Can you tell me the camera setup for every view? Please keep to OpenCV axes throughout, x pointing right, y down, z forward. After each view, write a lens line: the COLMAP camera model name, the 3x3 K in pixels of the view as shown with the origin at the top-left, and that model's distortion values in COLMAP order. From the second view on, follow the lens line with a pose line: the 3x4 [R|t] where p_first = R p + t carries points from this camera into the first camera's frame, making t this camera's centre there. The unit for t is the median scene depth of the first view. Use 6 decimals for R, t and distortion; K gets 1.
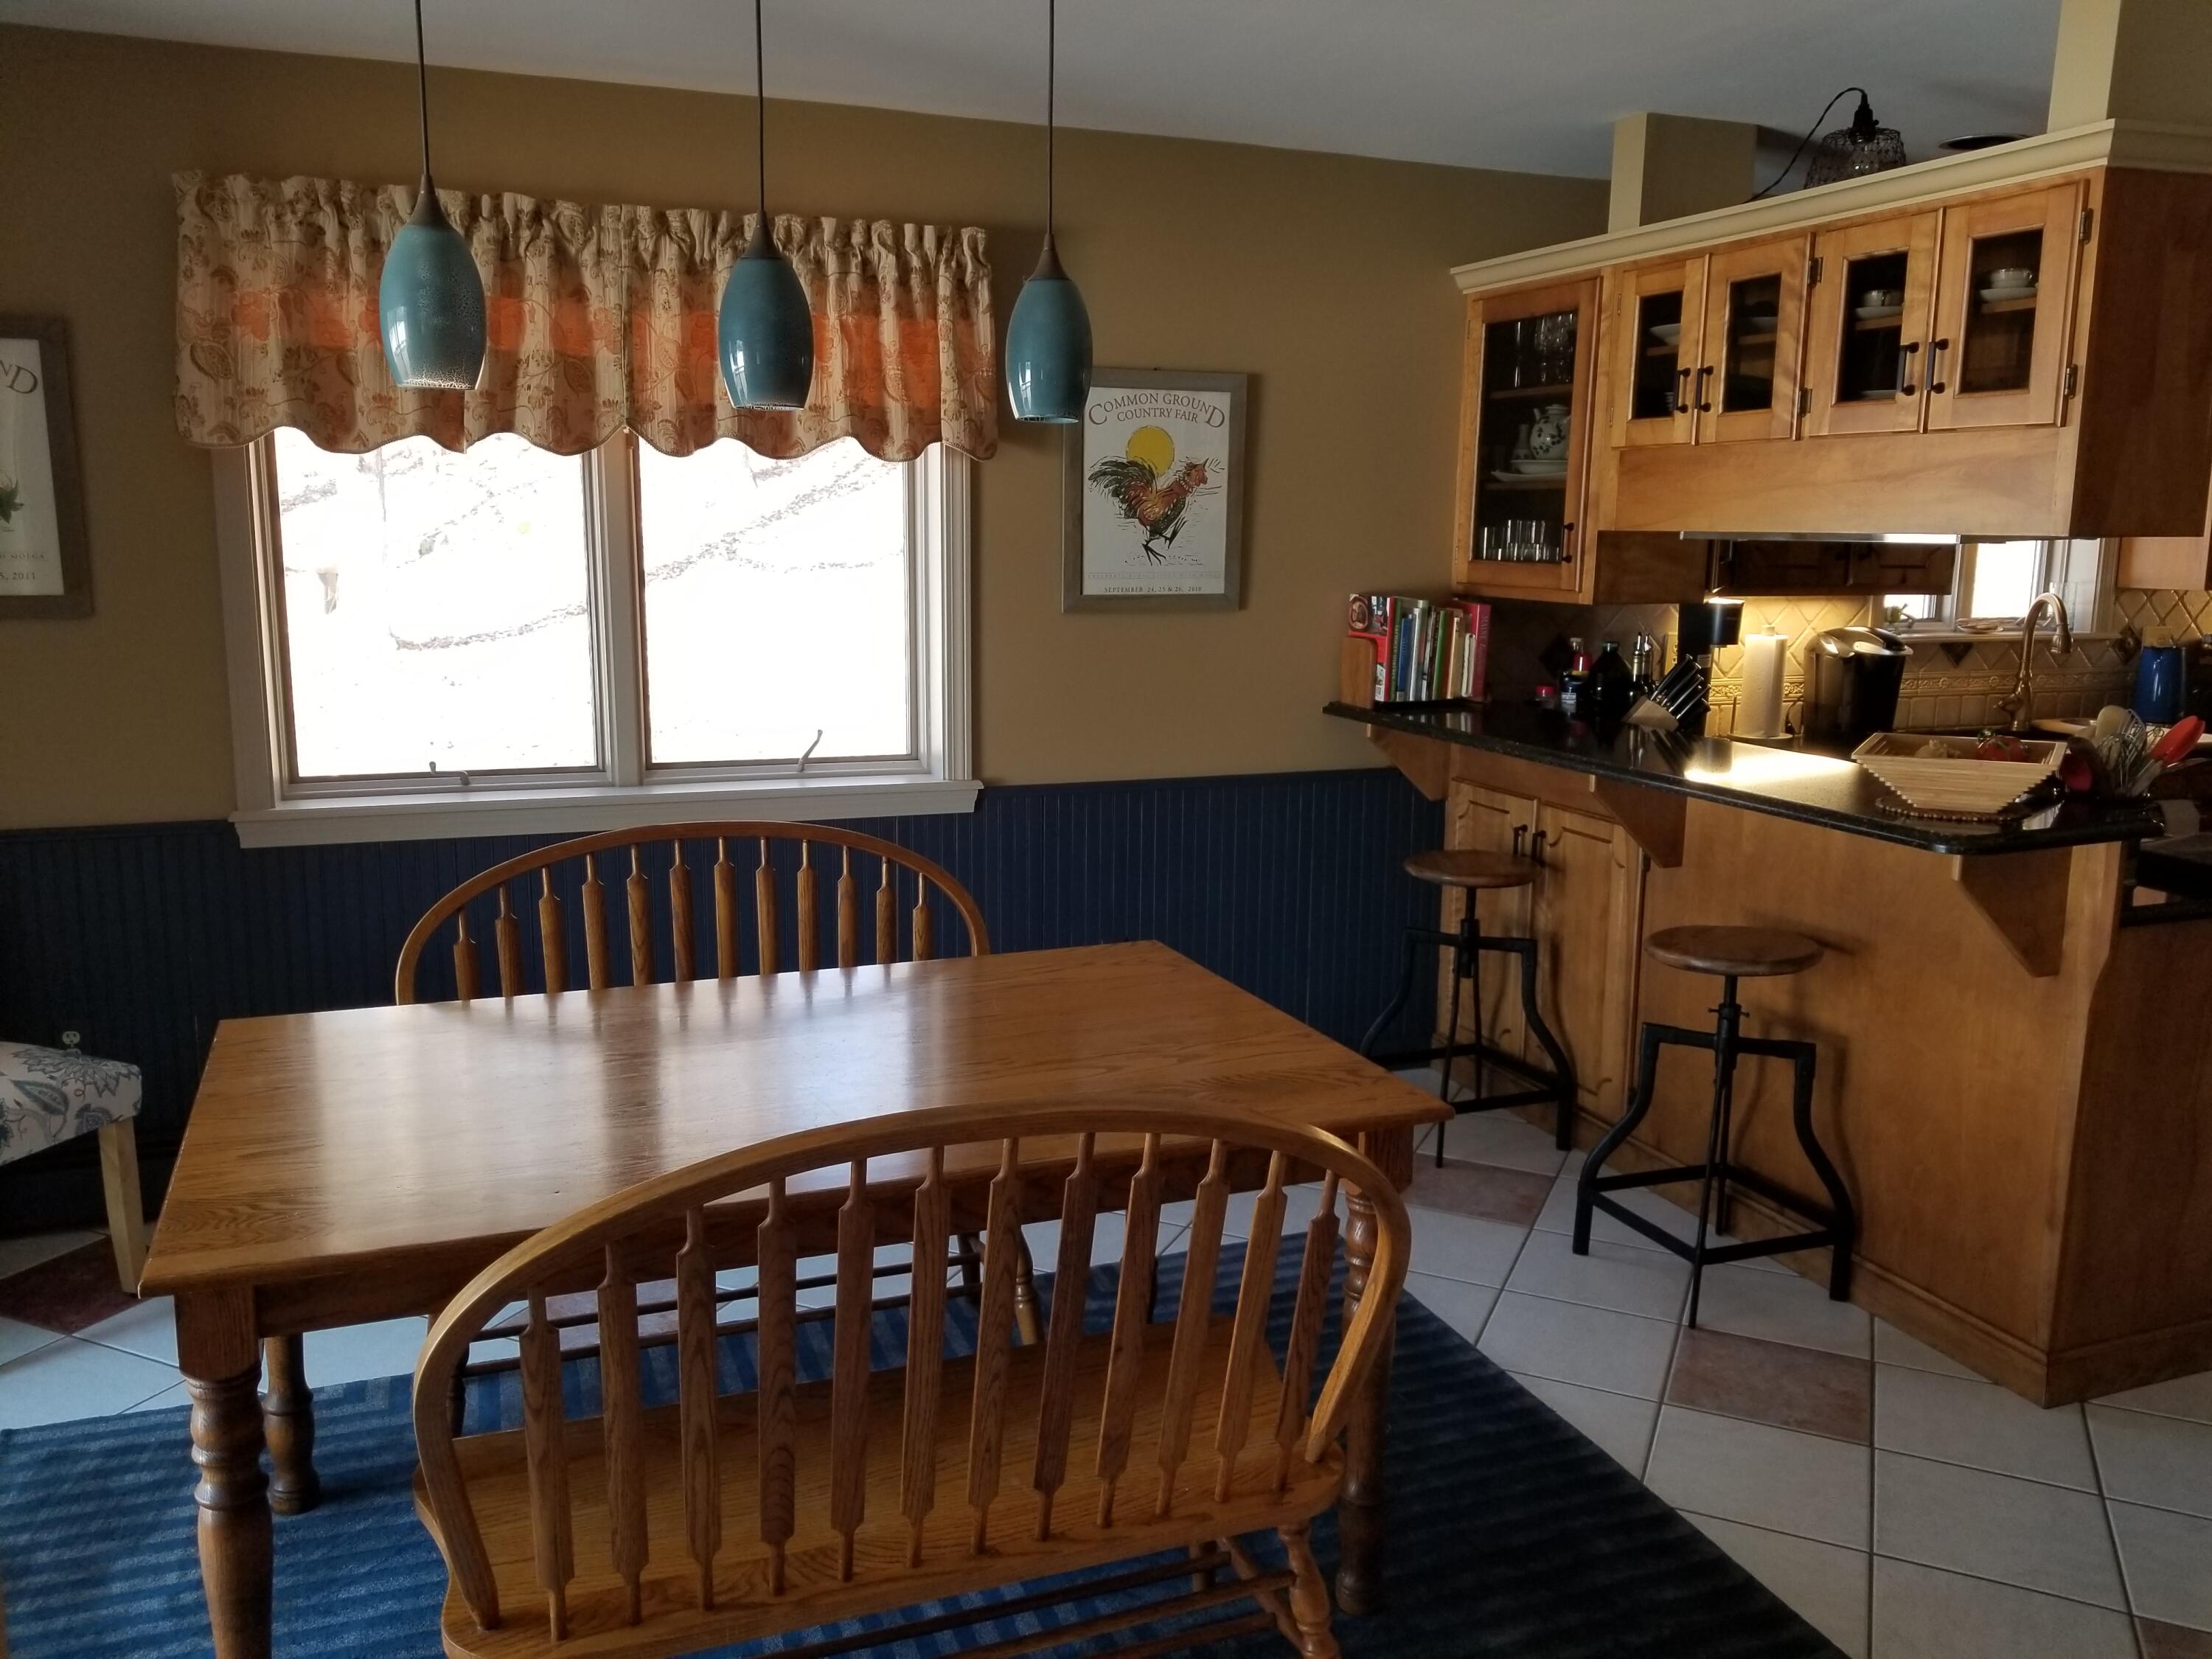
lens RADIAL K [[1722.9, 0, 1077.9], [0, 1722.9, 833.2], [0, 0, 1]] dist [0.190462, -0.295152]
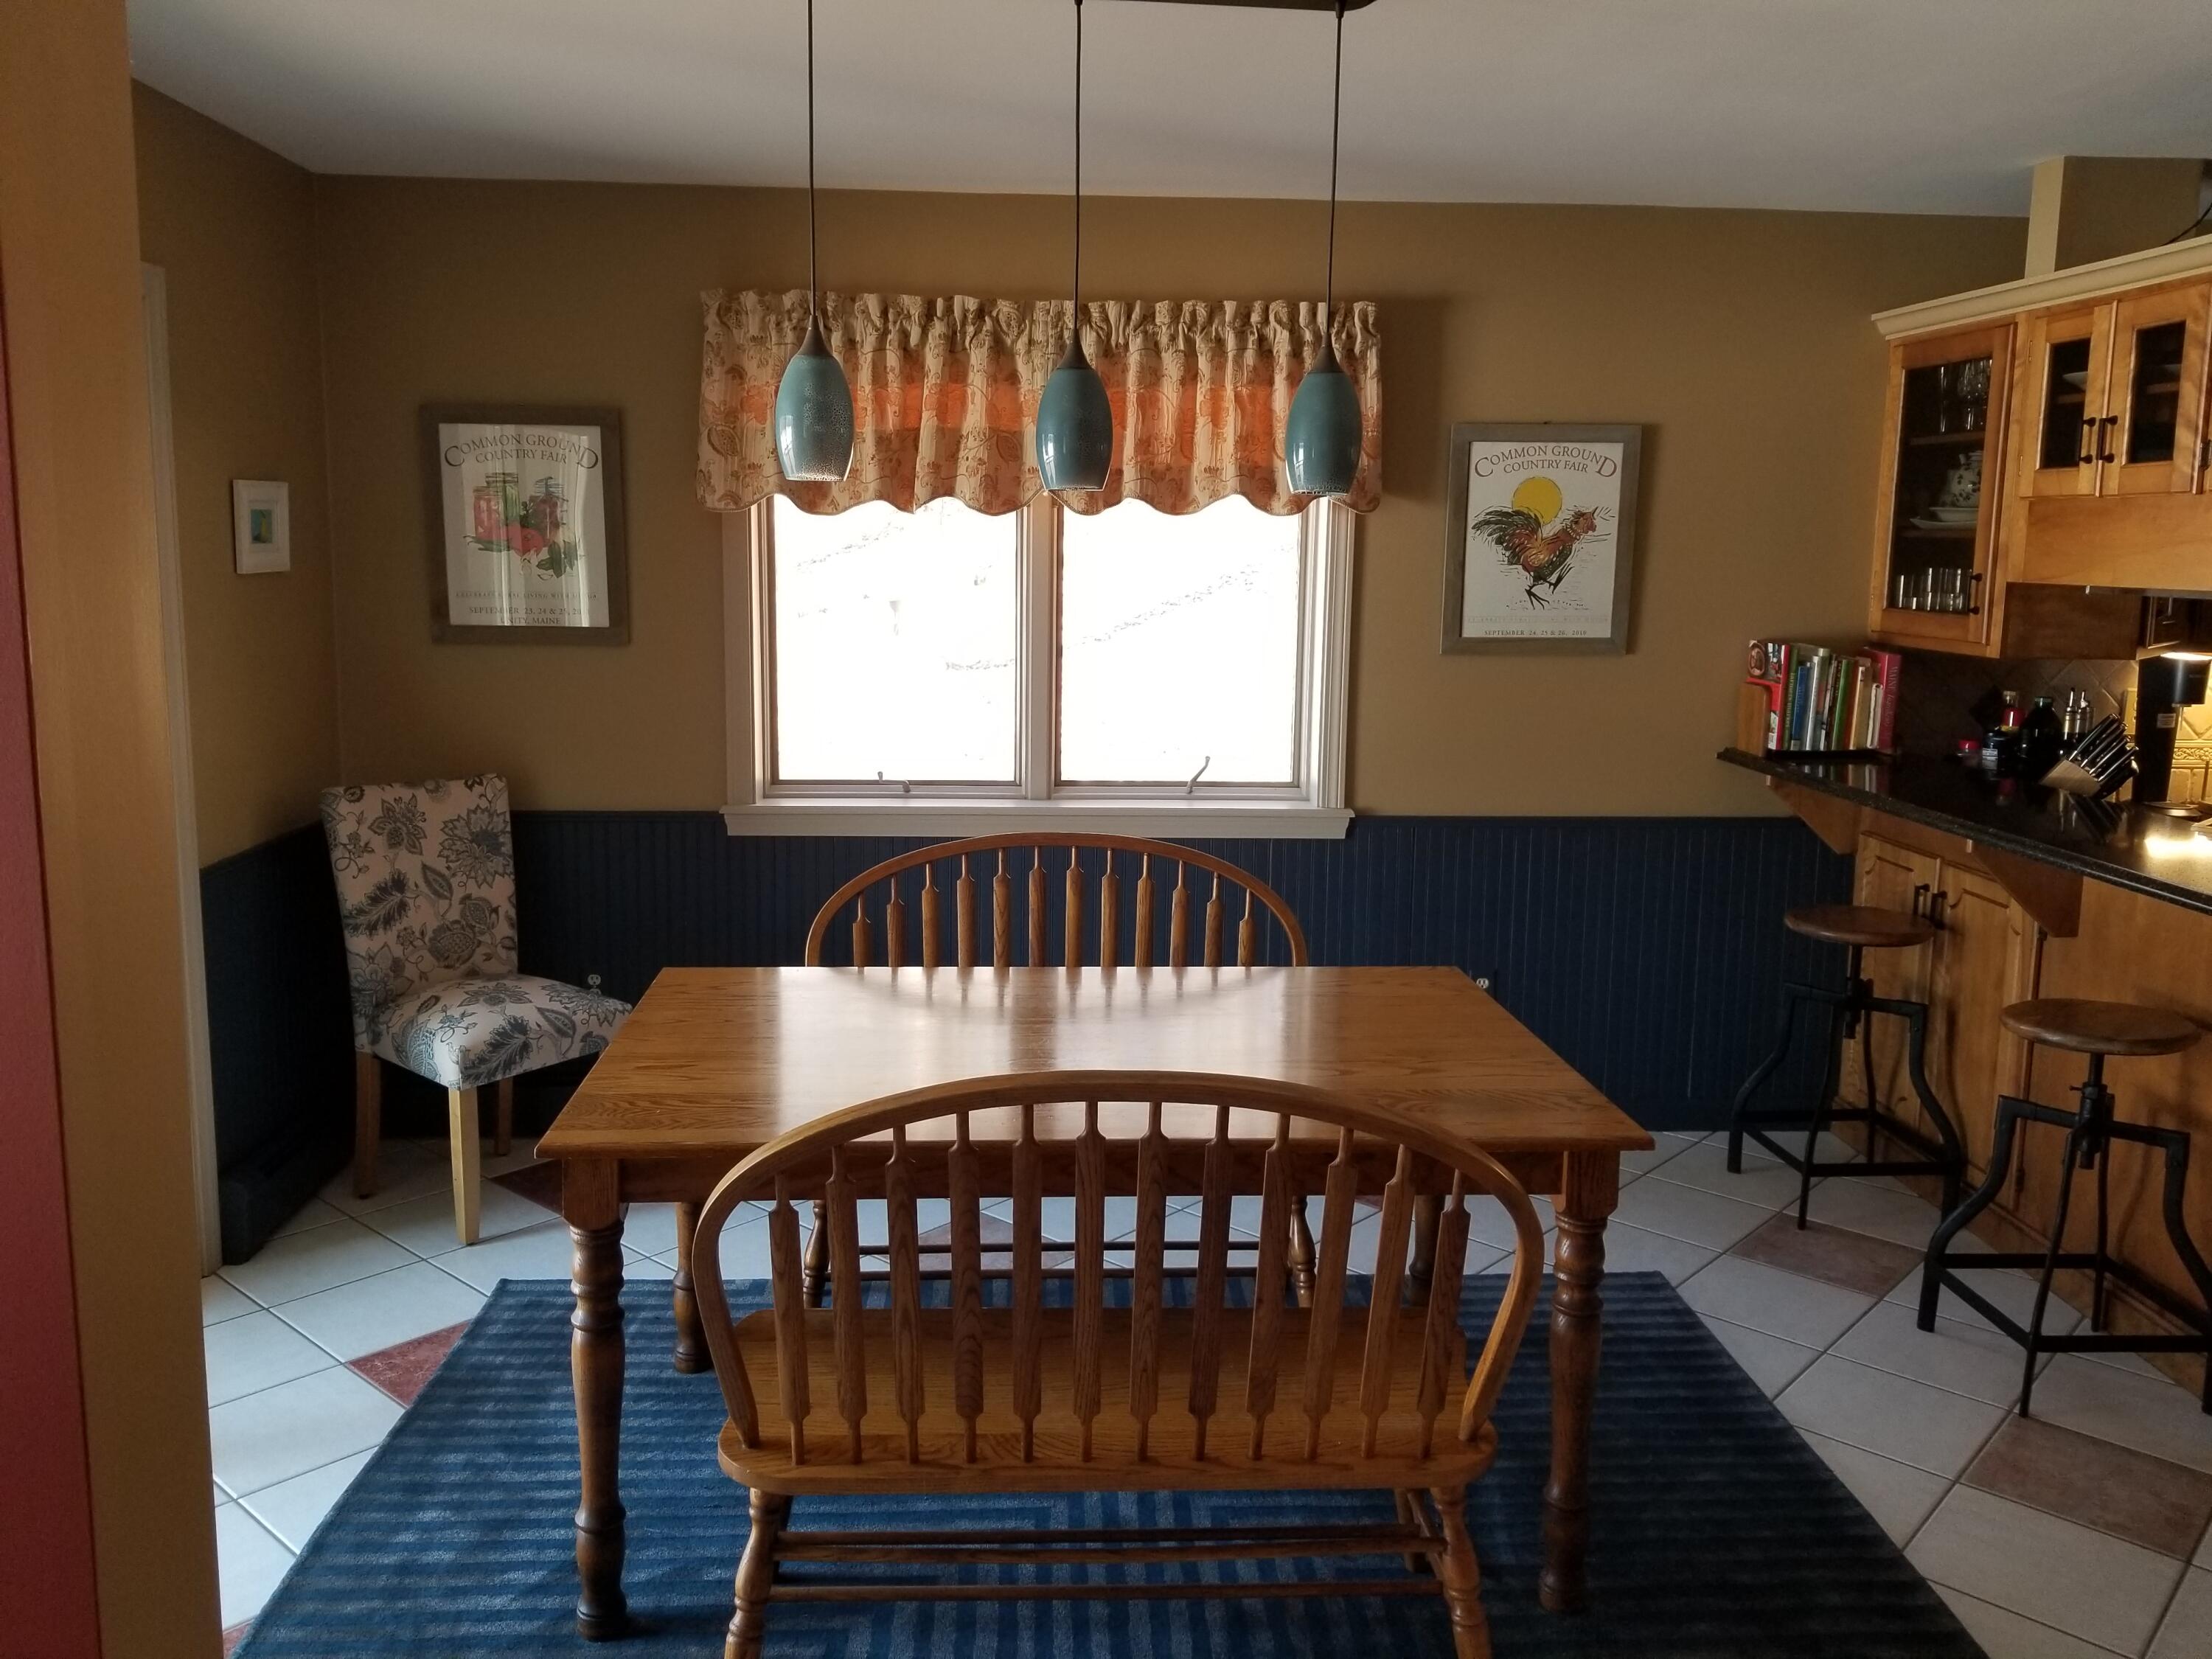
lens RADIAL K [[1717.8, 0, 1100.6], [0, 1717.8, 804.5], [0, 0, 1]] dist [0.149655, -0.122199]
pose [[0.956298, 0.048388, -0.288361, 0.111950], [-0.057292, 0.998104, -0.022515, -0.000672], [0.286724, 0.038052, 0.957257, -0.068883]]
